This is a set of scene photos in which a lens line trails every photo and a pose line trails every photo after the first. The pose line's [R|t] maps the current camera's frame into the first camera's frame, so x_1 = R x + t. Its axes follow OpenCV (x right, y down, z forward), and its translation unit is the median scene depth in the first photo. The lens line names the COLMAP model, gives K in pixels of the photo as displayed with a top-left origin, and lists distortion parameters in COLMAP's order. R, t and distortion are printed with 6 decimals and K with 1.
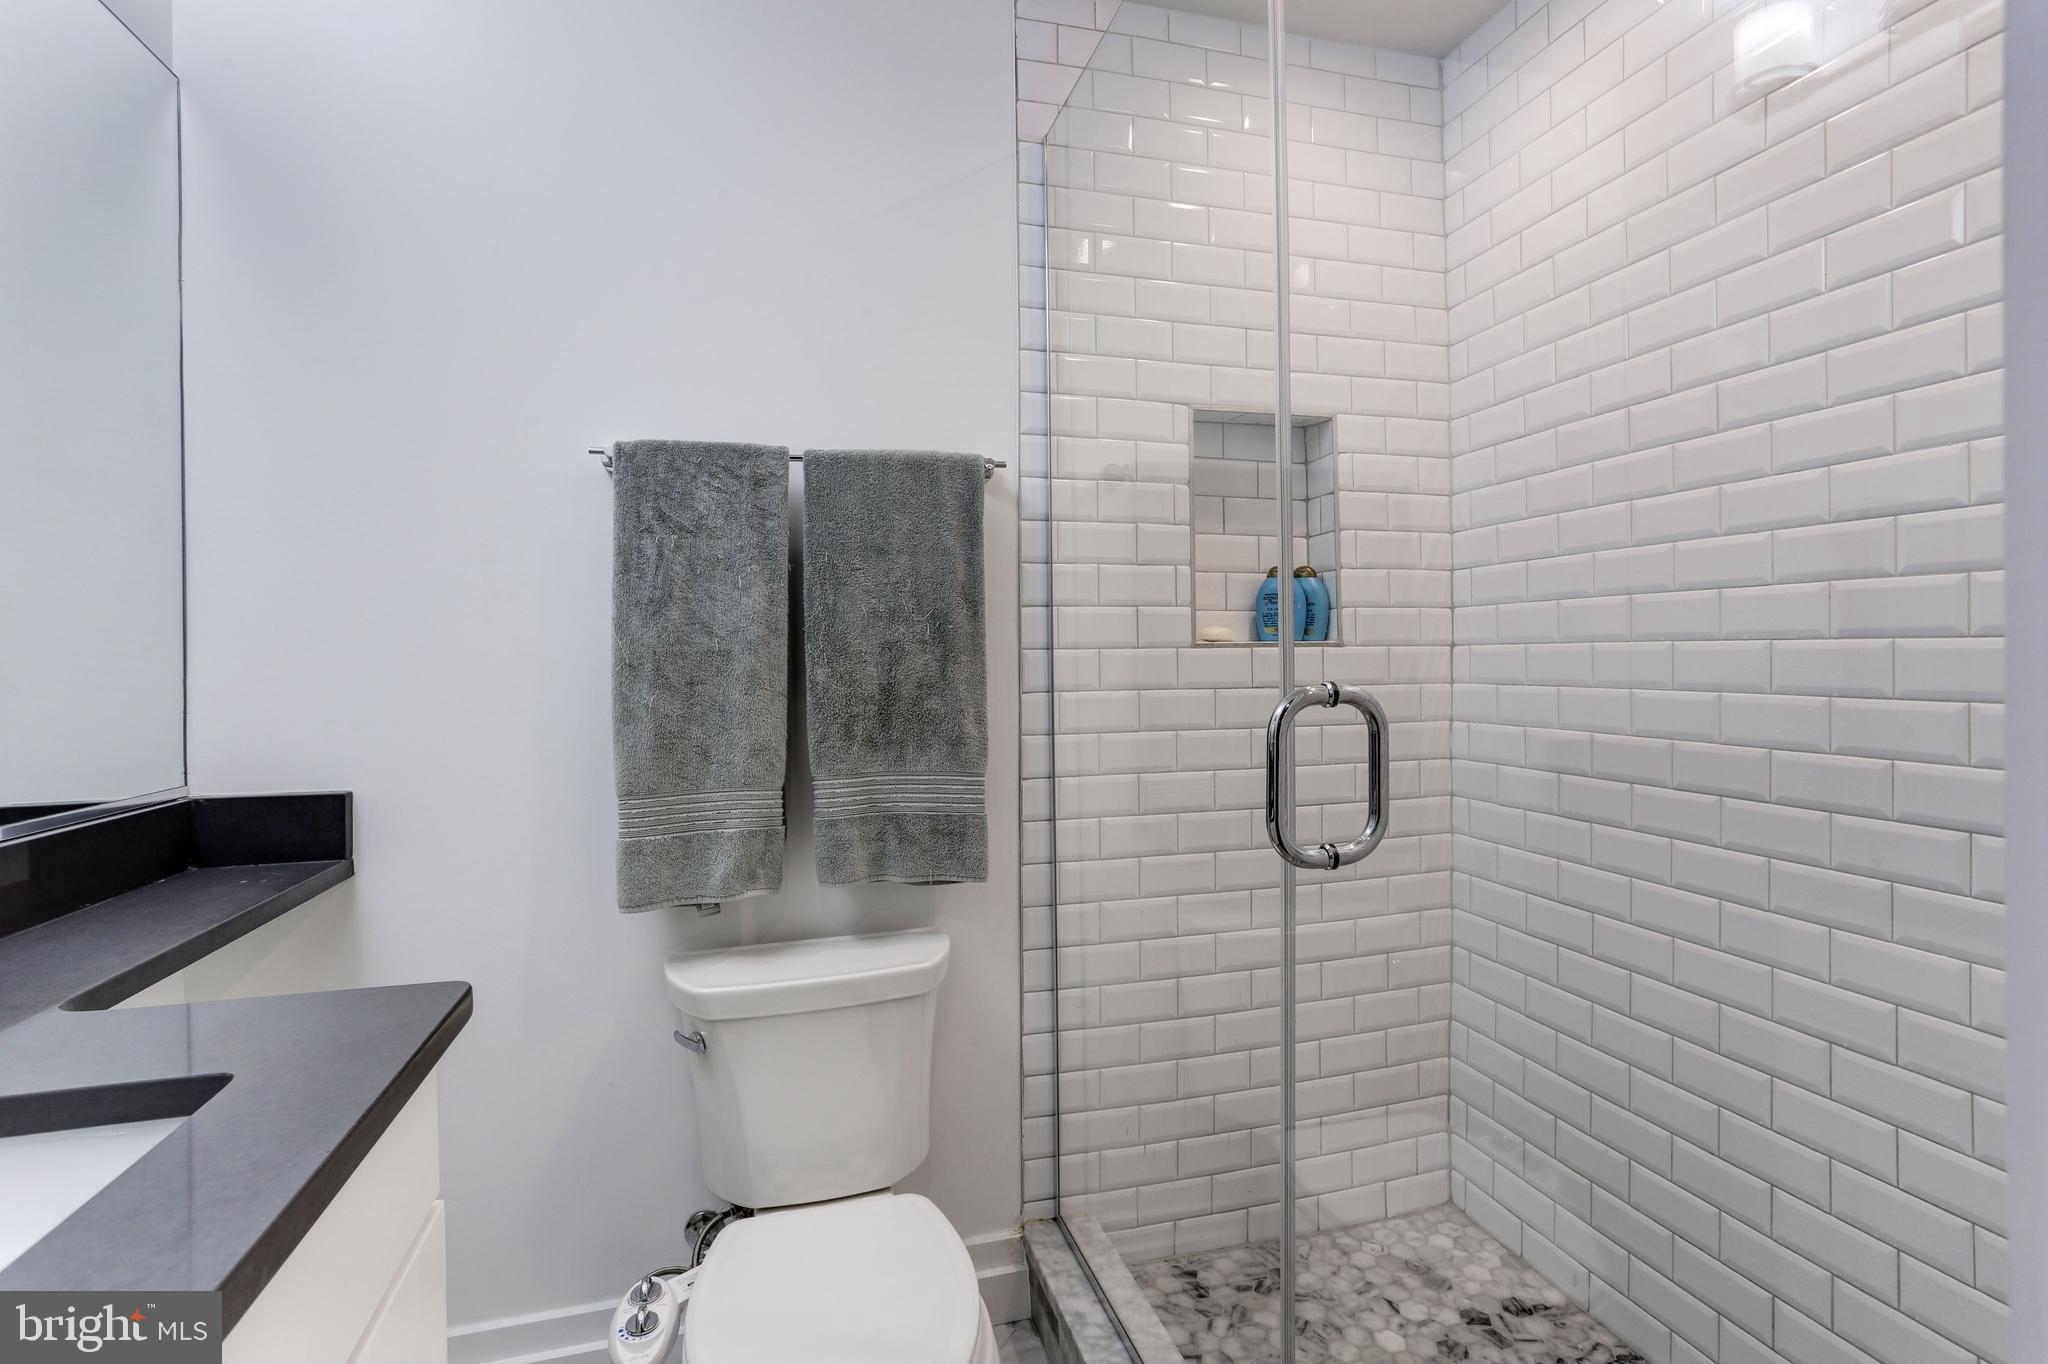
lens RADIAL K [[992.5, 0, 1017.5], [0, 992.5, 658.1], [0, 0, 1]] dist [-0.049739, 0.030136]
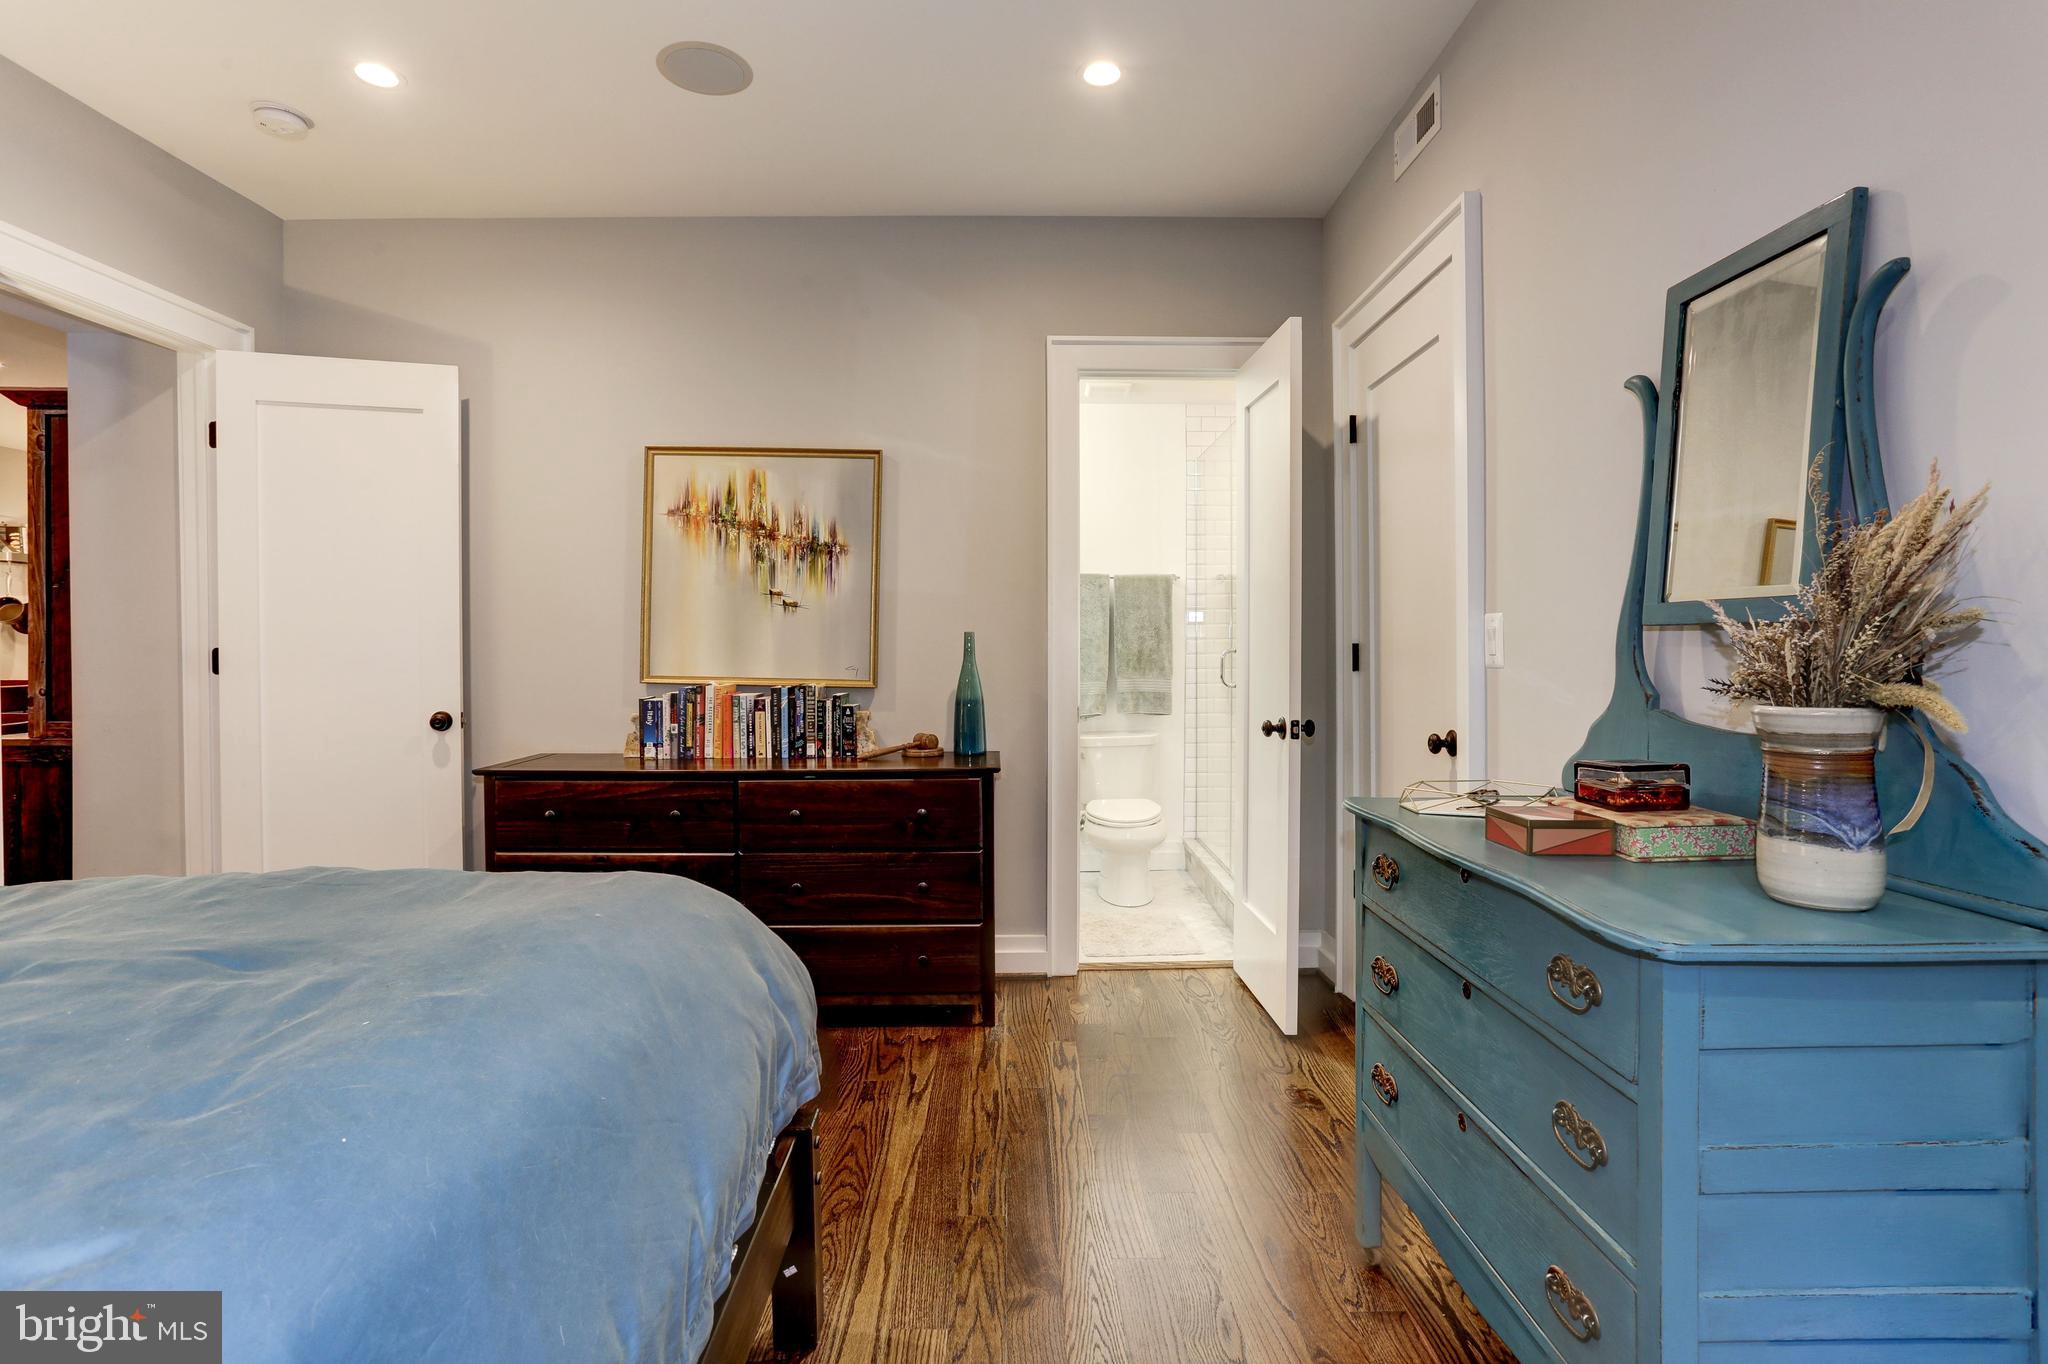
lens RADIAL K [[992.5, 0, 1004.7], [0, 992.5, 654.0], [0, 0, 1]] dist [-0.049739, 0.030136]
pose [[0.965202, 0.015355, -0.261055, 0.272461], [-0.011995, 0.999824, 0.014457, -0.000502], [0.261231, -0.010822, 0.965216, -2.125994]]
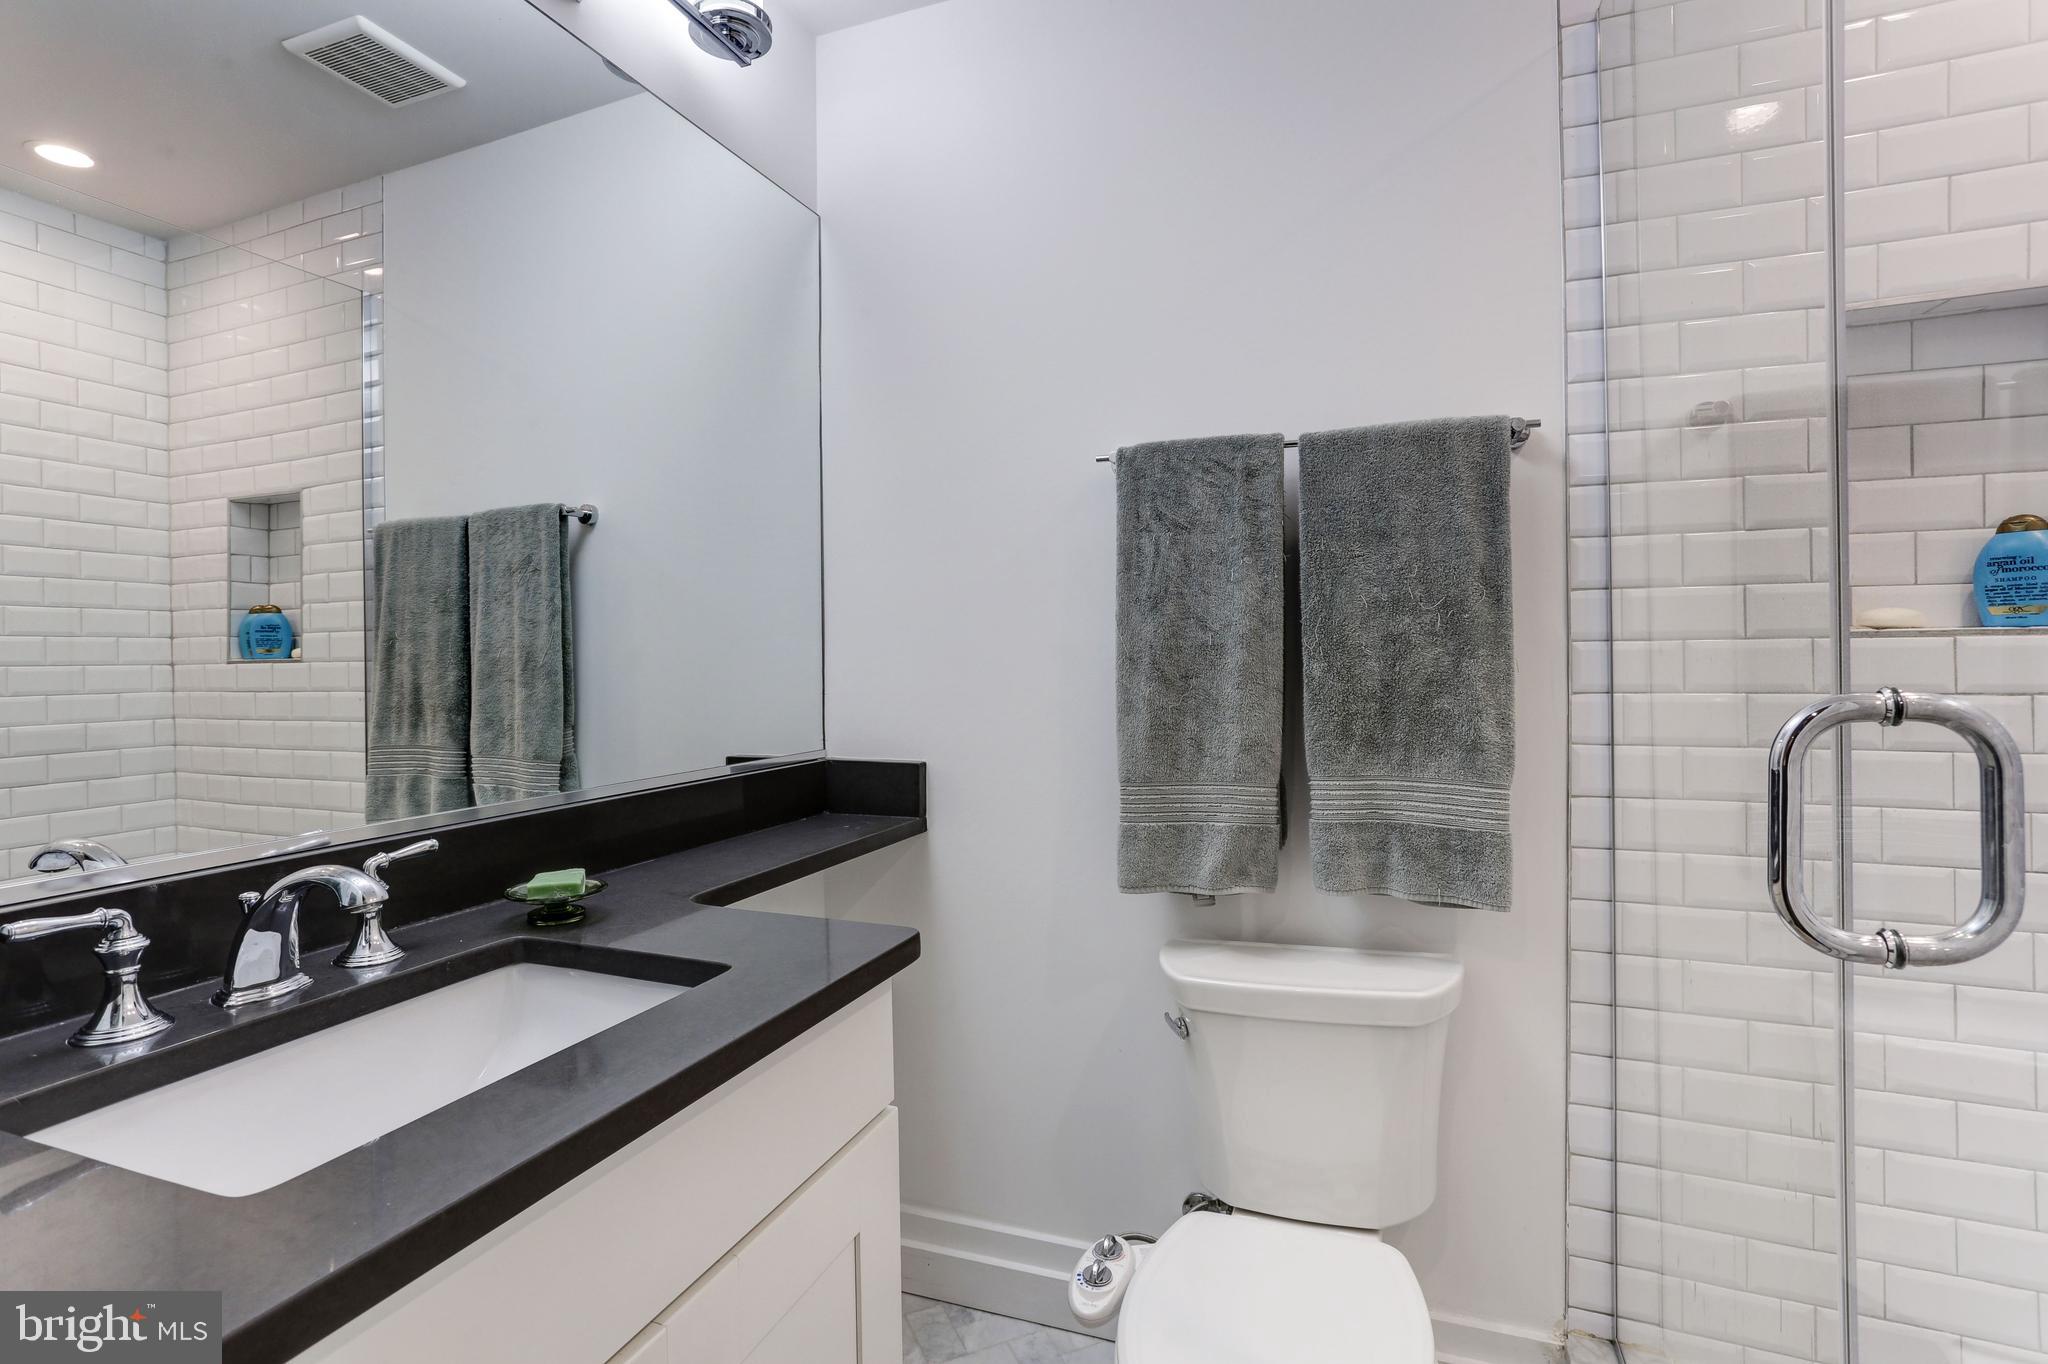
lens RADIAL K [[992.5, 0, 992.0], [0, 992.5, 660.0], [0, 0, 1]] dist [-0.049739, 0.030136]
pose [[0.804761, 0.004034, -0.593585, 0.111047], [0.000284, 0.999974, 0.007181, 0.000880], [0.593599, -0.005947, 0.804739, 0.053250]]
